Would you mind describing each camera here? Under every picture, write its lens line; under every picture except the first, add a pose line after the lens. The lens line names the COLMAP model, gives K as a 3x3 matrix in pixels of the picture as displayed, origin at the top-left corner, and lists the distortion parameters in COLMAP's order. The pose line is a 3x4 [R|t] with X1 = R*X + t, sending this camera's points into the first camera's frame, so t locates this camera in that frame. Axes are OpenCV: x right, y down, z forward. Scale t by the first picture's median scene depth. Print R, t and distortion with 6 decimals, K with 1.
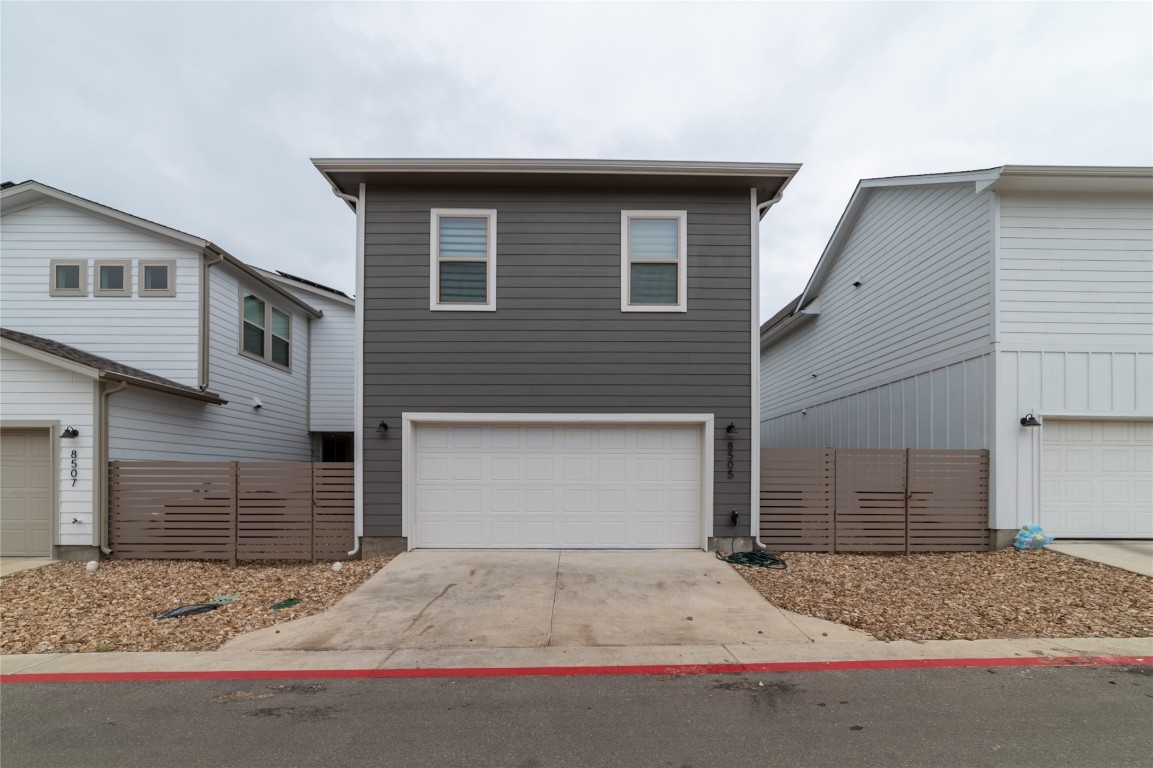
lens RADIAL K [[439.1, 0, 576.1], [0, 439.1, 322.7], [0, 0, 1]] dist [0.000692, 0.000070]
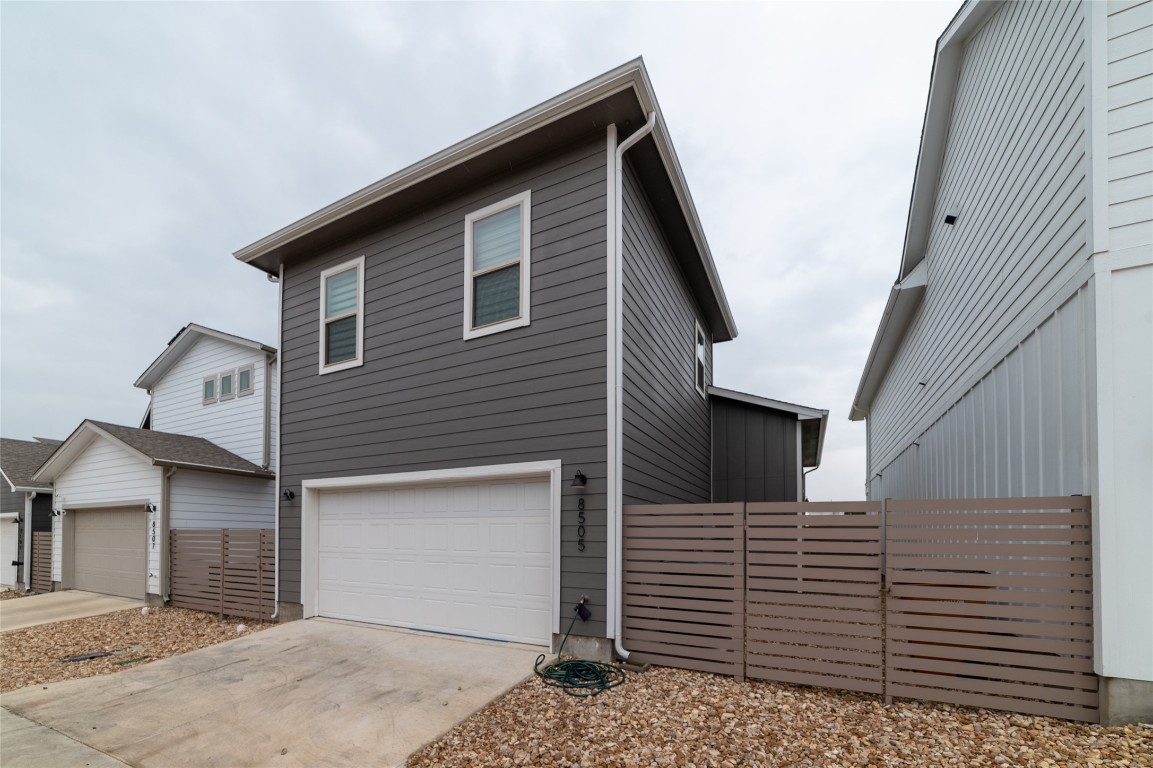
lens RADIAL K [[461.8, 0, 576.5], [0, 461.8, 384.0], [0, 0, 1]] dist [-0.000504, 0.000626]
pose [[0.890494, -0.141009, -0.432594, 0.674928], [0.148360, 0.988789, -0.016909, 0.102823], [0.430128, -0.049122, 0.901430, 0.344606]]
